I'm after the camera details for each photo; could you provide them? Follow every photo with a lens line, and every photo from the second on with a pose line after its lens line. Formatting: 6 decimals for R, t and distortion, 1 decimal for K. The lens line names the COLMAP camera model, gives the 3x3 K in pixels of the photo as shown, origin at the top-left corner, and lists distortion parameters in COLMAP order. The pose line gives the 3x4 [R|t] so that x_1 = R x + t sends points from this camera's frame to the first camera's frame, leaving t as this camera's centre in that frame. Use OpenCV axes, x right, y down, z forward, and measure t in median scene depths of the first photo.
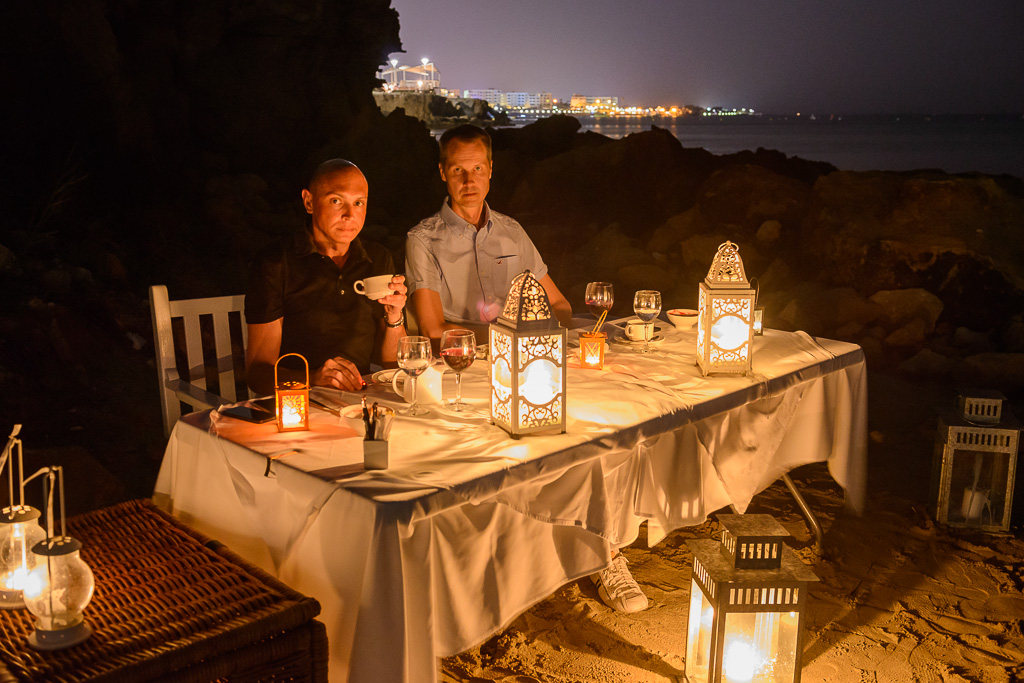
lens RADIAL K [[1012.2, 0, 523.3], [0, 1012.2, 368.4], [0, 0, 1]] dist [0.000542, 0.001419]
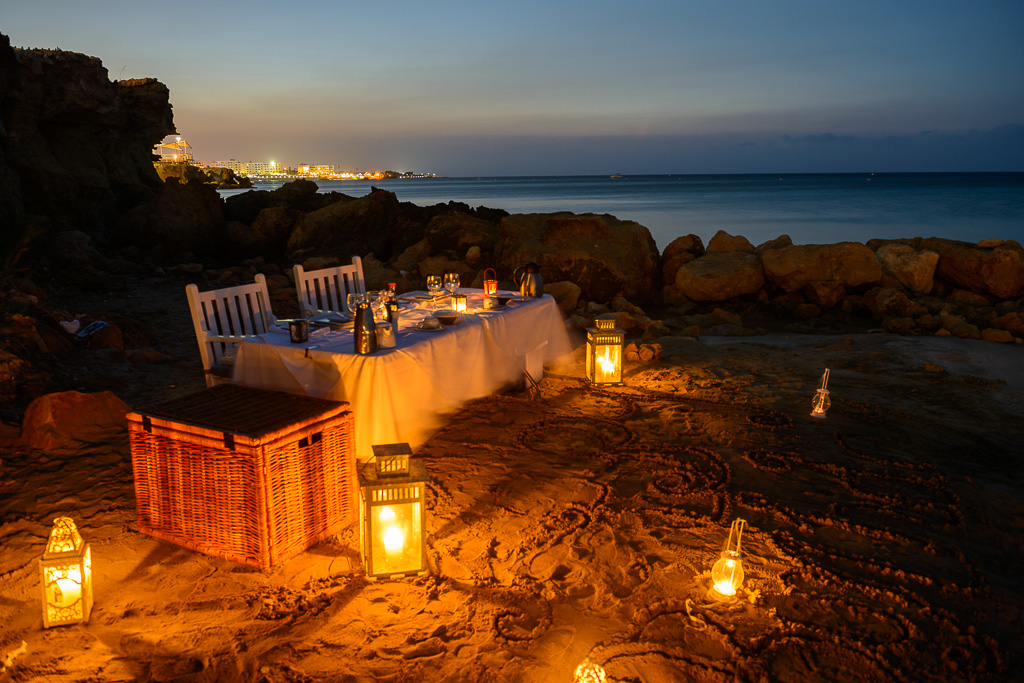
lens RADIAL K [[764.3, 0, 512.0], [0, 764.3, 341.5], [0, 0, 1]] dist [-0.028094, -0.004064]
pose [[0.949223, -0.076326, 0.305206, -0.144019], [0.086526, 0.996049, -0.020011, 0.059479], [-0.302473, 0.045403, 0.952076, -0.287372]]
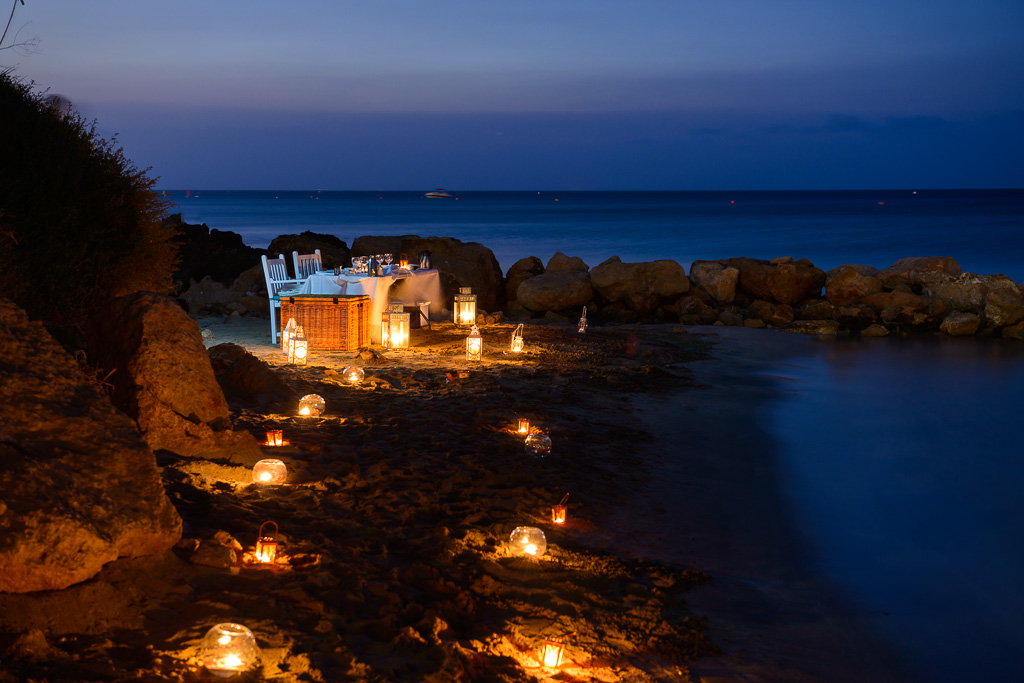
lens RADIAL K [[1773.4, 0, 512.0], [0, 1773.4, 341.5], [0, 0, 1]] dist [0.145707, -0.008945]
pose [[0.877649, -0.038729, 0.477737, -1.611087], [0.113693, 0.985105, -0.129006, 0.701177], [-0.465625, 0.167537, 0.868979, -3.000351]]
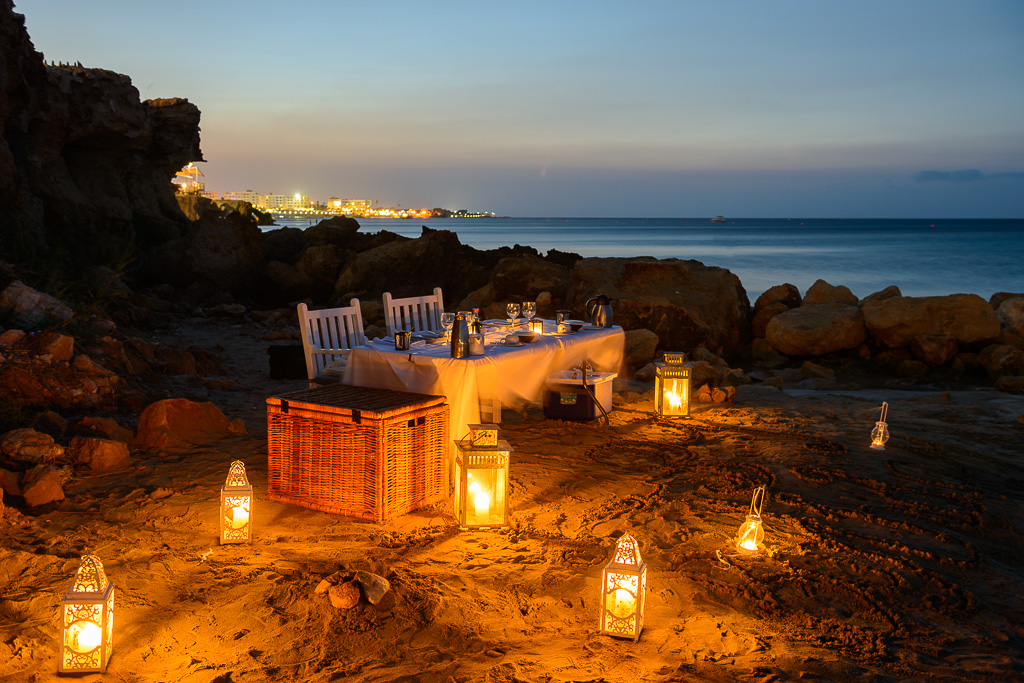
lens RADIAL K [[977.8, 0, 512.0], [0, 977.8, 341.5], [0, 0, 1]] dist [0.018689, 0.006427]
pose [[0.971081, -0.023611, 0.237582, -0.255087], [0.051347, 0.992466, -0.111243, 0.146613], [-0.233165, 0.120225, 0.964977, -0.625825]]
